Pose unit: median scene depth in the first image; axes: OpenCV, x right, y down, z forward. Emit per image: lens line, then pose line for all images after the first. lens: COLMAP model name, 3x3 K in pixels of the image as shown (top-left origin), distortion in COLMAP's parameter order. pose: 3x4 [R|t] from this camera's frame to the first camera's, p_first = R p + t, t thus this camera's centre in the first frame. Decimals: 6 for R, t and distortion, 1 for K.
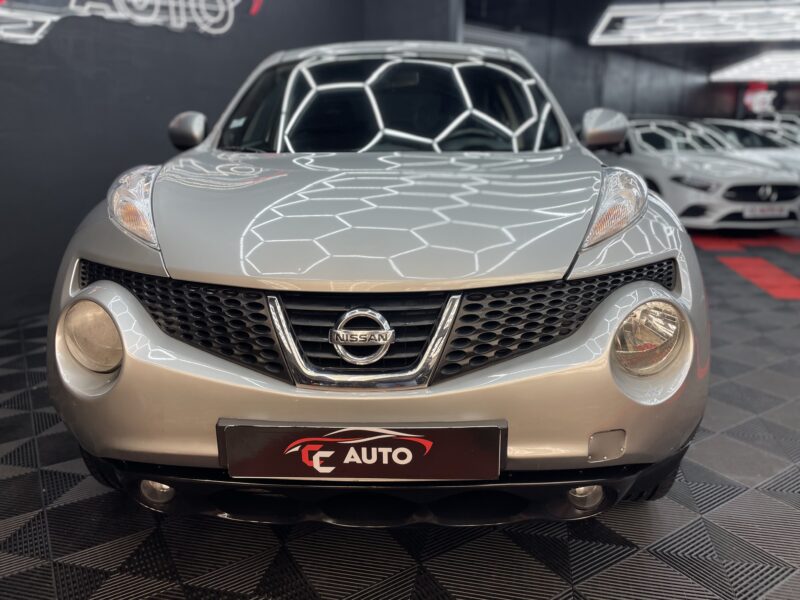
lens RADIAL K [[612.8, 0, 400.0], [0, 612.8, 300.0], [0, 0, 1]] dist [-0.055598, -0.001276]
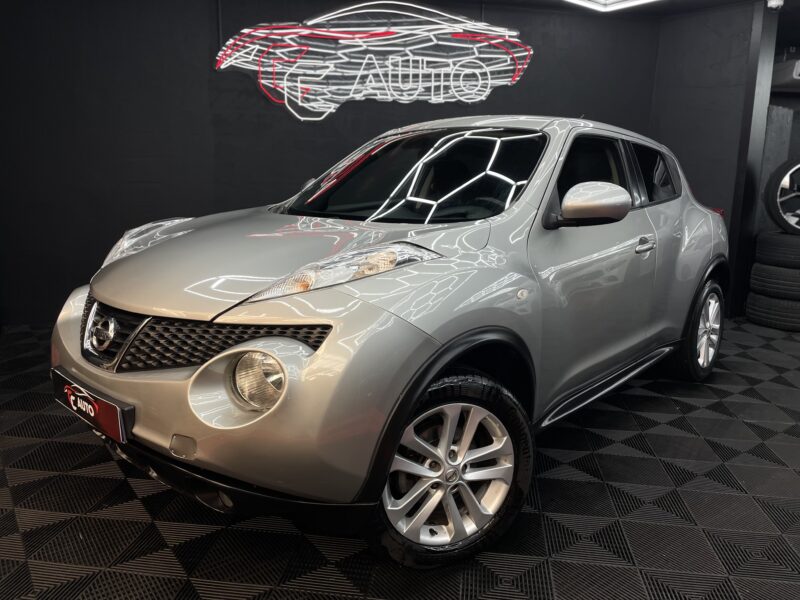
lens RADIAL K [[612.8, 0, 400.0], [0, 612.8, 300.0], [0, 0, 1]] dist [-0.055598, -0.001276]
pose [[0.764623, 0.137802, -0.629574, 1.405292], [-0.187501, 0.982182, -0.012740, -0.139773], [0.616600, 0.127787, 0.776836, 0.220541]]
